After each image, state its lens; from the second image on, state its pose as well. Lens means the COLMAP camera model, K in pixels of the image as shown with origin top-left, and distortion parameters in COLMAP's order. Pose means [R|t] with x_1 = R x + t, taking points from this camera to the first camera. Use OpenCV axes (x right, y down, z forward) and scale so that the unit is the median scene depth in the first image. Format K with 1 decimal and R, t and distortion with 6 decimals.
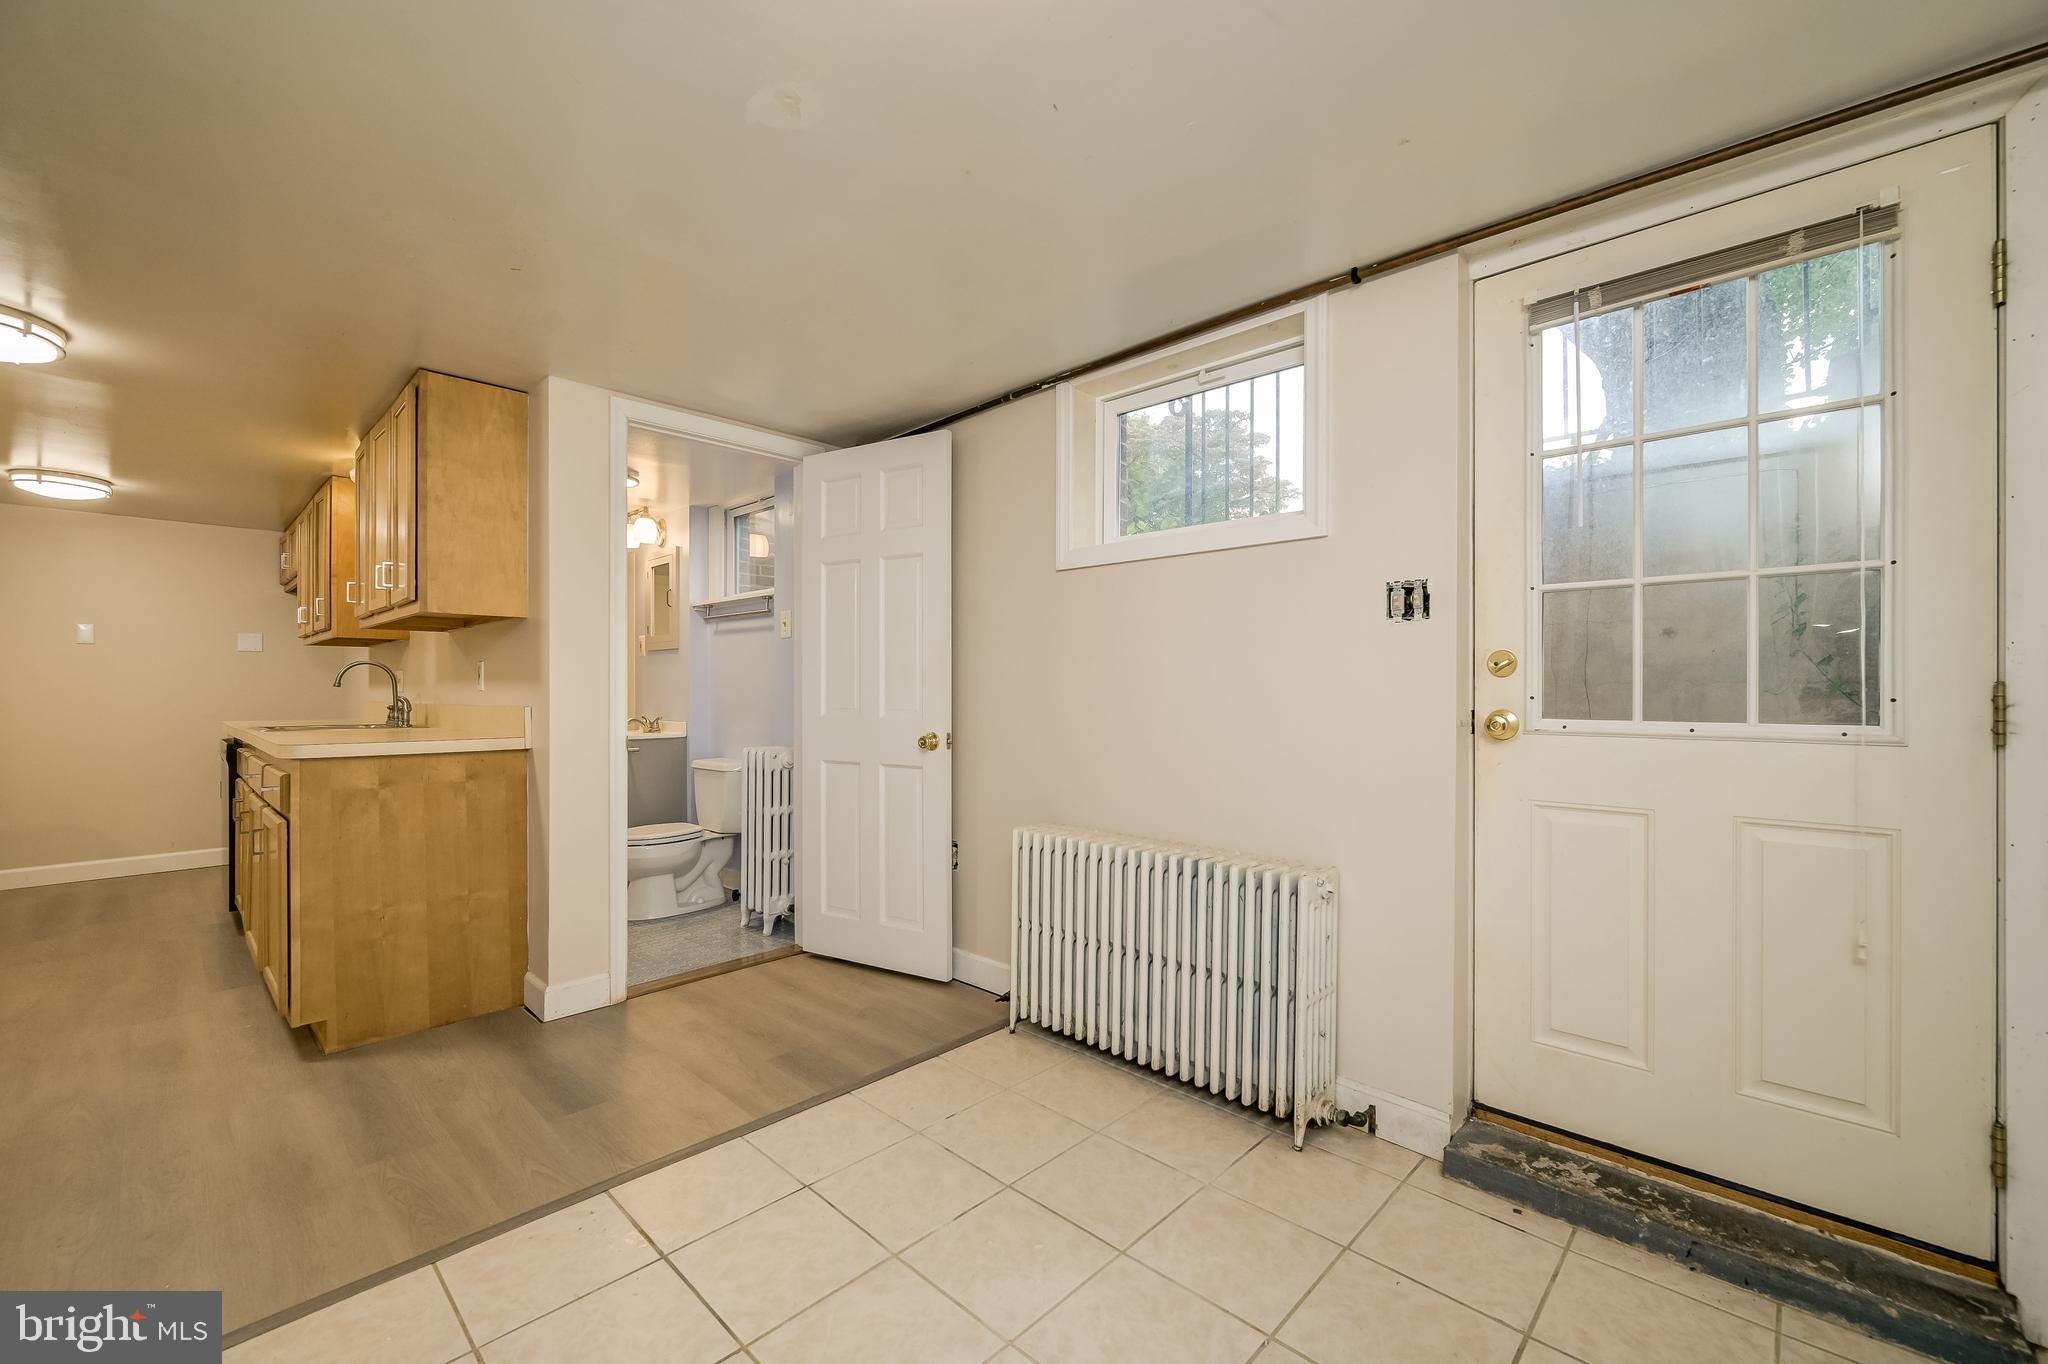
lens RADIAL K [[824.5, 0, 1026.6], [0, 824.5, 691.7], [0, 0, 1]] dist [-0.009843, 0.000268]
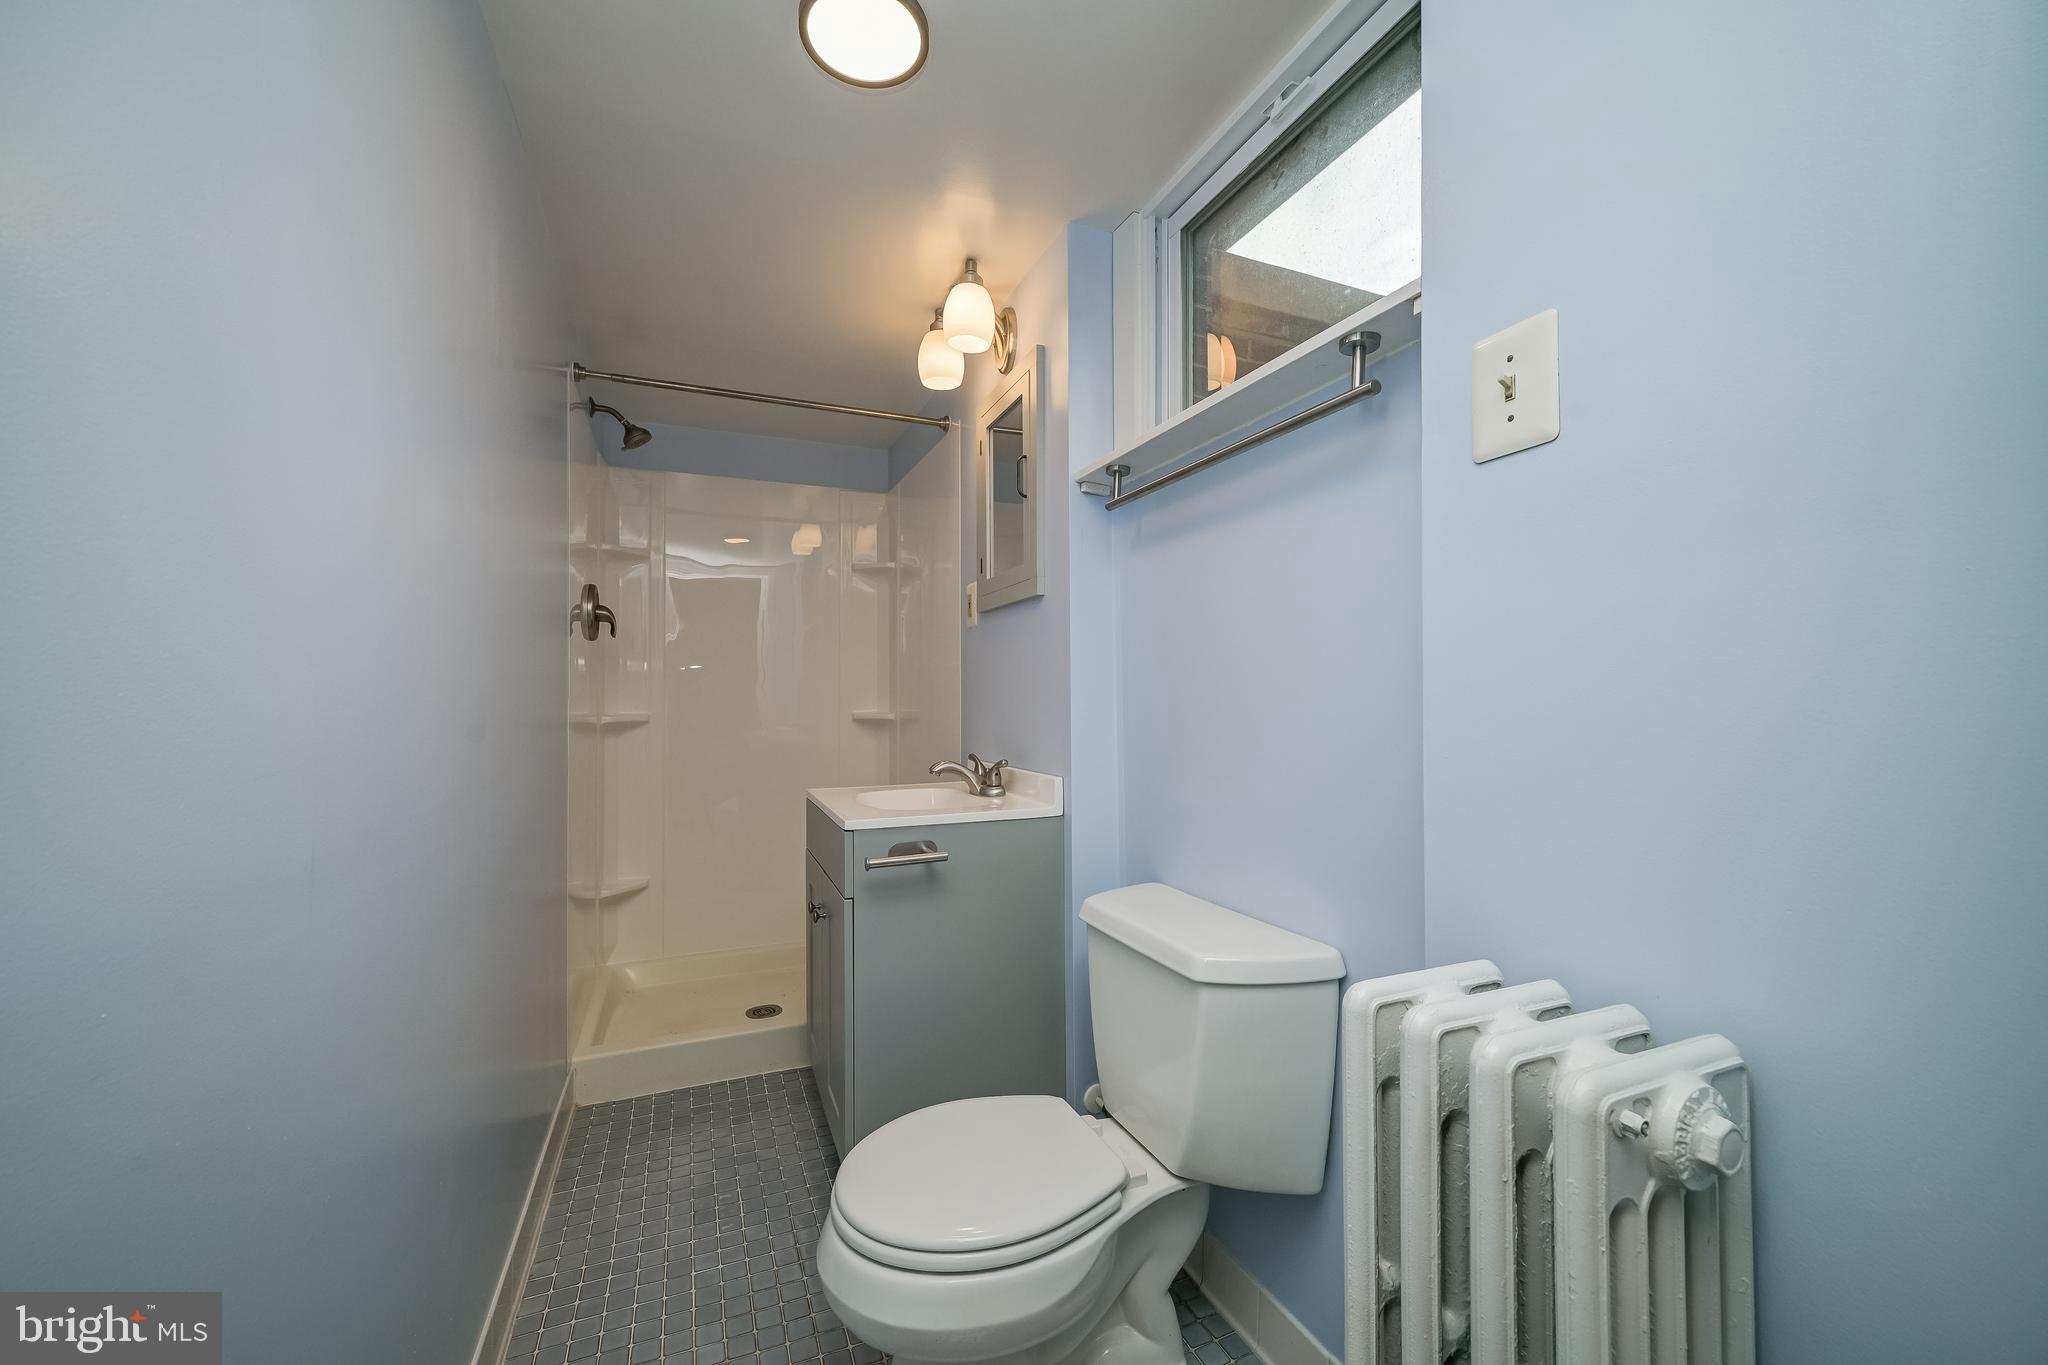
lens RADIAL K [[824.5, 0, 1026.2], [0, 824.5, 681.7], [0, 0, 1]] dist [-0.009843, 0.000268]
pose [[0.914024, -0.011481, -0.405497, -0.266332], [0.005287, 0.999852, -0.016392, -0.002639], [0.405625, 0.012839, 0.913950, 0.625012]]
